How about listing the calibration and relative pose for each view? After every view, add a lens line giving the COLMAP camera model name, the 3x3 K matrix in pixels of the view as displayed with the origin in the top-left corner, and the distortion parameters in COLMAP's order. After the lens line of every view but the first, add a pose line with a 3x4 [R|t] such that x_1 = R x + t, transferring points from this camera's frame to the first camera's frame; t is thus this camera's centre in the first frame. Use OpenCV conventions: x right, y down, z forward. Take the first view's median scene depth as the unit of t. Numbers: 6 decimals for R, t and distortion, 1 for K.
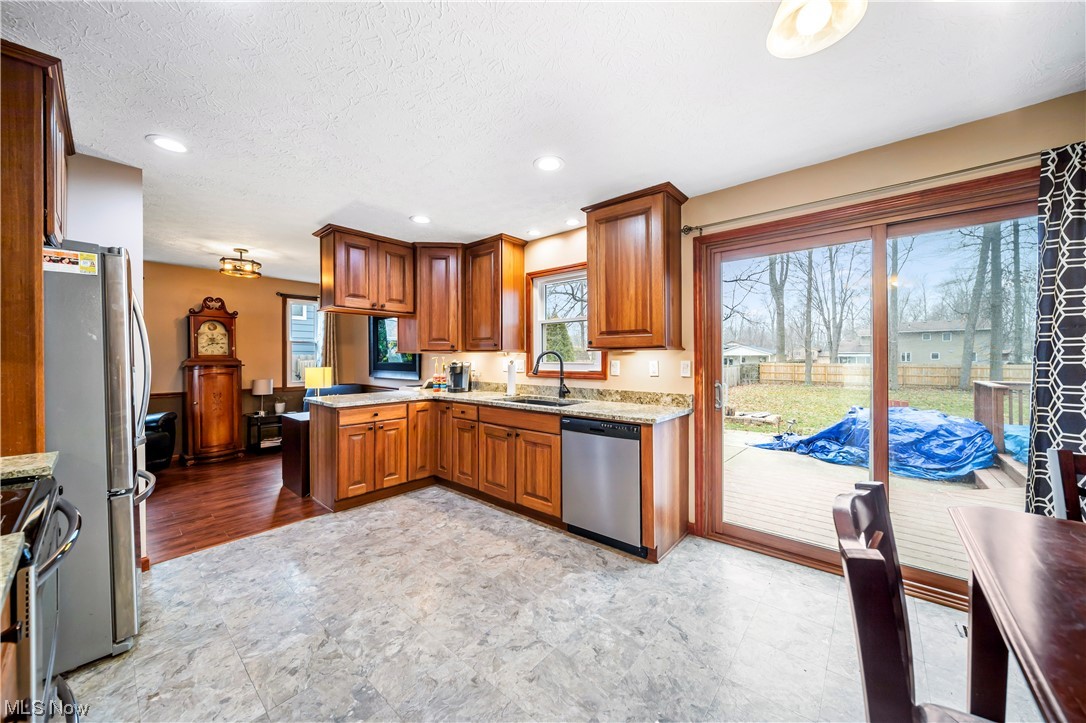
lens RADIAL K [[387.0, 0, 543.1], [0, 387.0, 356.1], [0, 0, 1]] dist [0.001373, -0.000021]
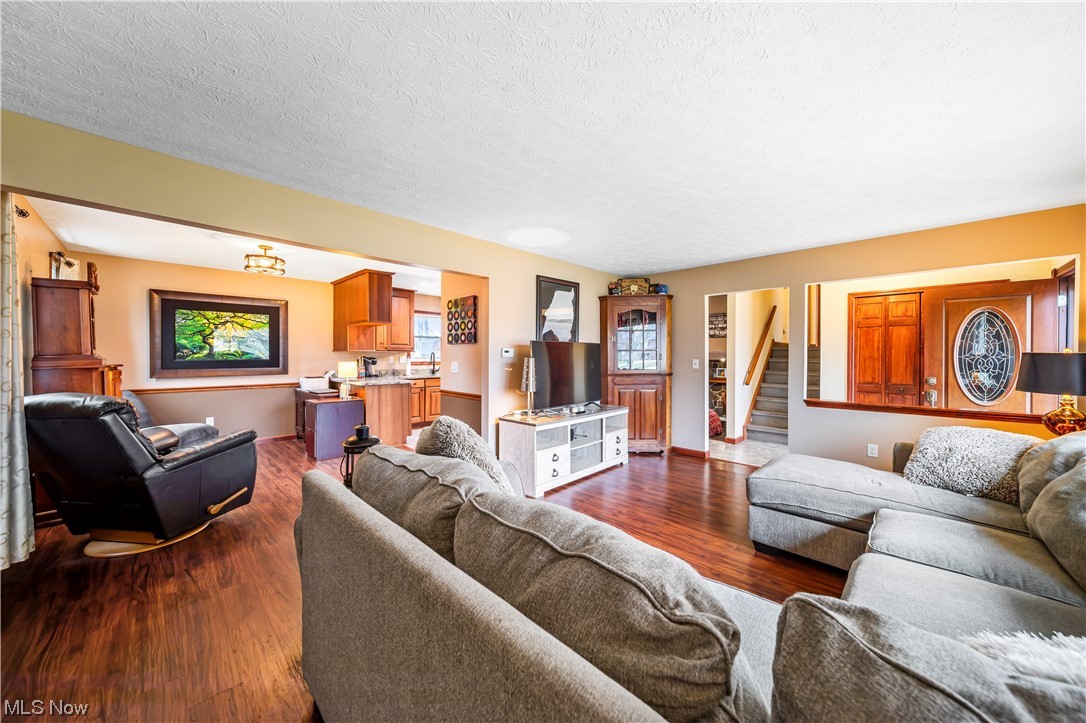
lens RADIAL K [[379.6, 0, 546.0], [0, 379.6, 359.1], [0, 0, 1]] dist [-0.002881, -0.000328]
pose [[0.055633, -0.008490, 0.998415, -2.185637], [-0.007141, 0.999935, 0.008901, 0.003238], [-0.998426, -0.007625, 0.055568, 0.282715]]
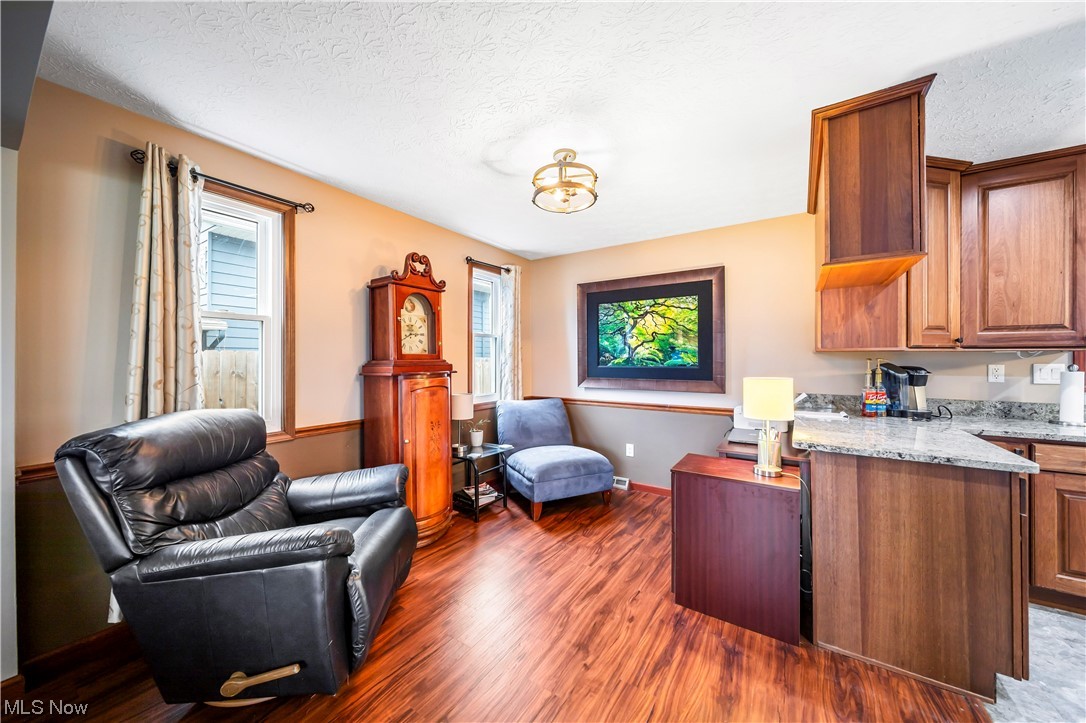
lens RADIAL K [[379.6, 0, 546.0], [0, 379.6, 359.1], [0, 0, 1]] dist [-0.002881, -0.000328]
pose [[0.991345, 0.000420, 0.131279, -1.116311], [-0.001165, 0.999984, 0.005600, 0.000672], [-0.131274, -0.005704, 0.991330, 0.630618]]
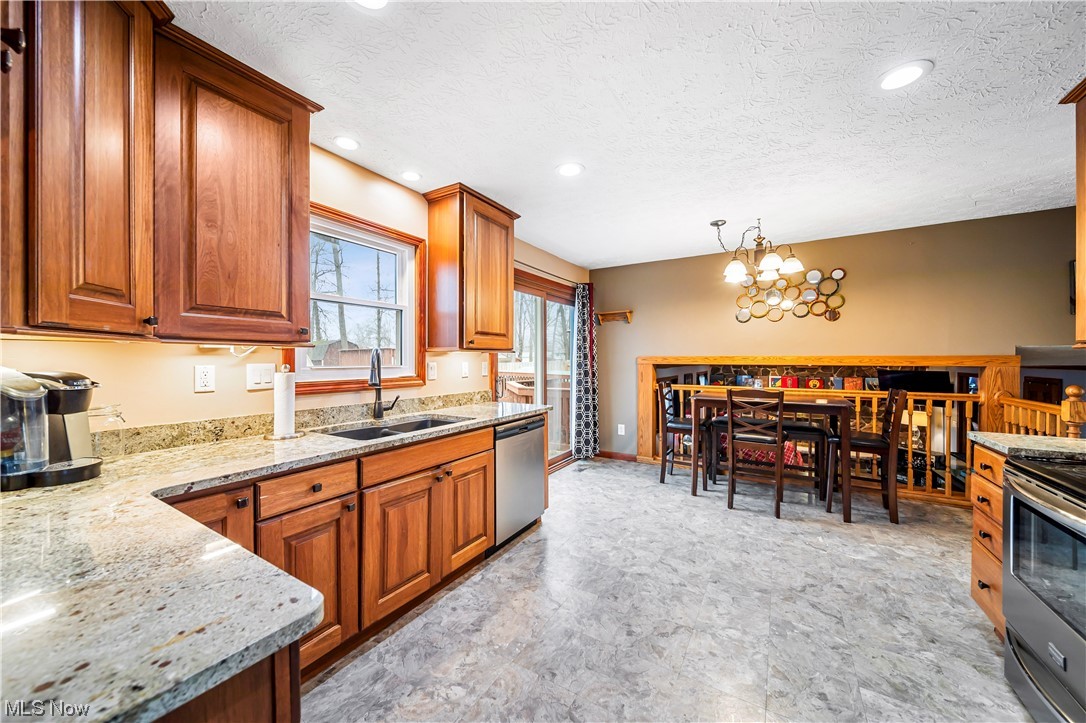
lens RADIAL K [[390.7, 0, 539.2], [0, 390.7, 361.0], [0, 0, 1]] dist [0.000110, -0.000107]
pose [[-0.163478, 0.000372, 0.986547, -0.719975], [-0.000457, 1.000000, -0.000453, 0.008372], [-0.986547, -0.000525, -0.163478, 0.901912]]
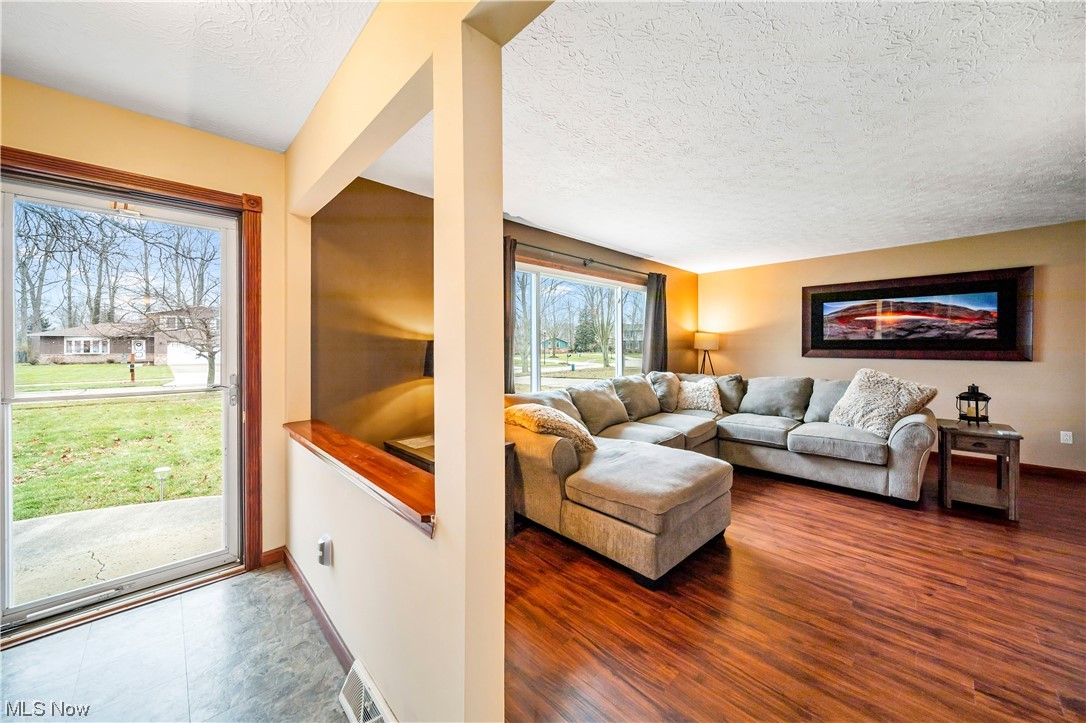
lens RADIAL K [[390.2, 0, 545.3], [0, 390.2, 348.6], [0, 0, 1]] dist [-0.001178, -0.000204]
pose [[-0.086079, 0.007460, -0.996260, -0.522320], [0.006995, 0.999952, 0.006883, 0.002304], [0.996264, -0.006377, -0.086127, -0.416324]]
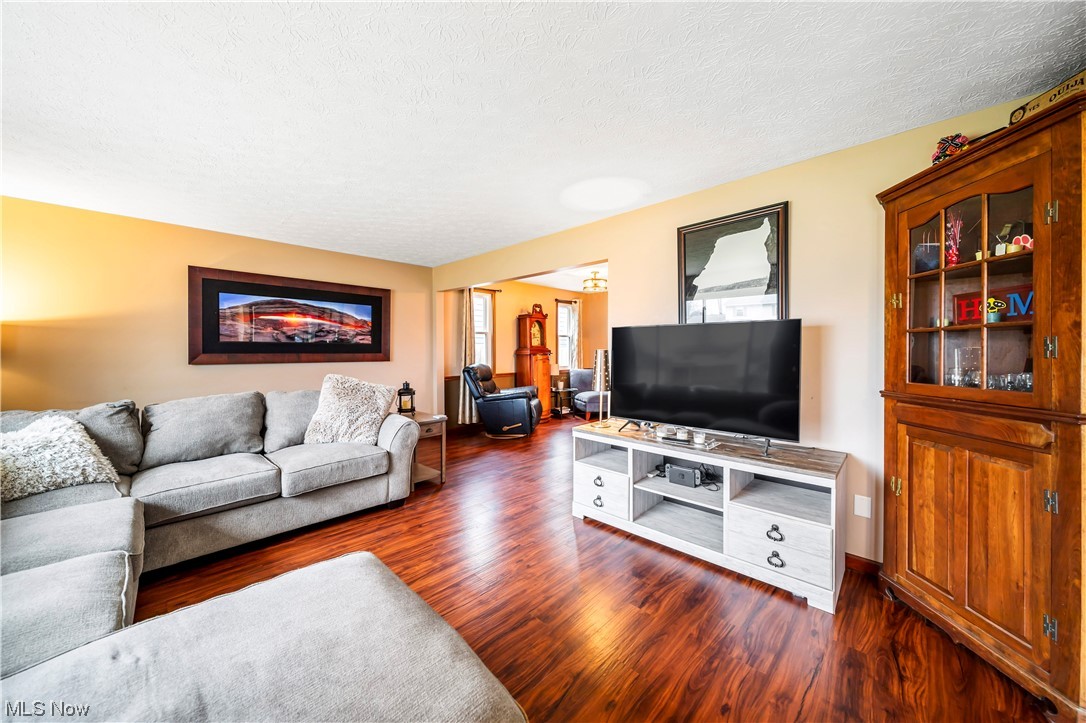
lens RADIAL K [[385.5, 0, 543.1], [0, 385.5, 350.6], [0, 0, 1]] dist [-0.000180, -0.000313]
pose [[0.997918, -0.000324, -0.064497, -1.124461], [0.000769, 0.999976, 0.006873, 0.007103], [0.064494, -0.006909, 0.997894, -0.555386]]
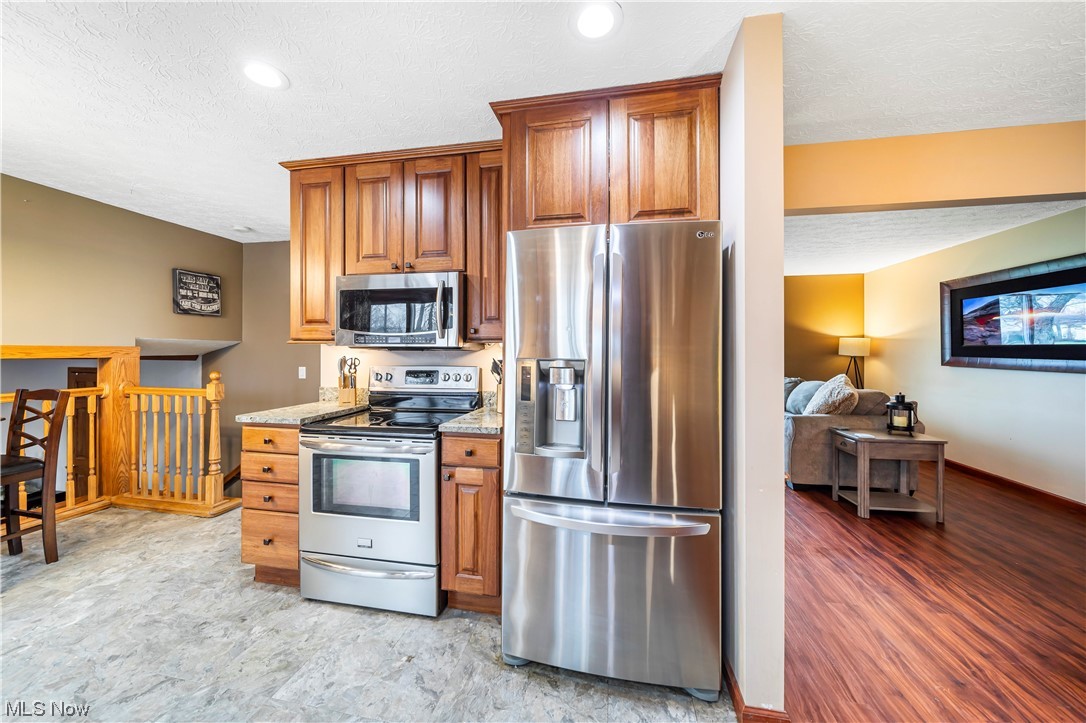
lens RADIAL K [[385.5, 0, 543.1], [0, 385.5, 350.6], [0, 0, 1]] dist [-0.000180, -0.000313]
pose [[-0.864699, -0.000495, -0.502291, -0.362426], [-0.000514, 1.000000, -0.000101, 0.003340], [0.502291, 0.000171, -0.864699, 0.982736]]
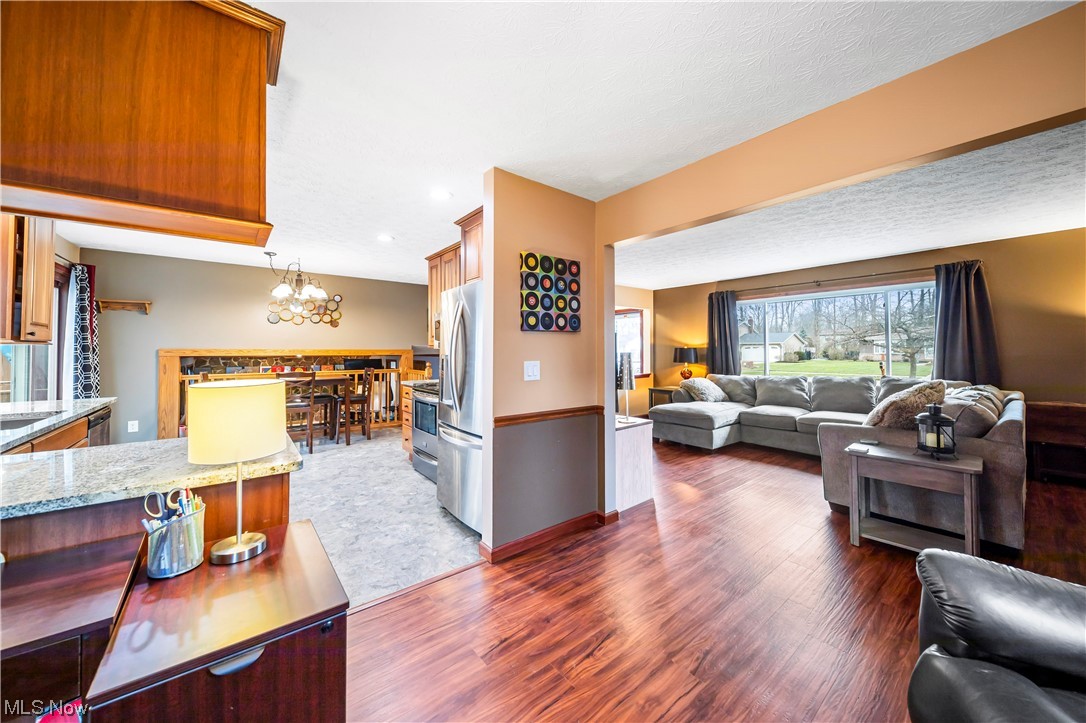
lens RADIAL K [[385.5, 0, 543.1], [0, 385.5, 350.6], [0, 0, 1]] dist [-0.000180, -0.000313]
pose [[-0.983672, 0.004108, 0.179926, -1.011573], [0.003578, 0.999988, -0.003274, 0.007369], [-0.179937, -0.002577, -0.983675, 1.464463]]
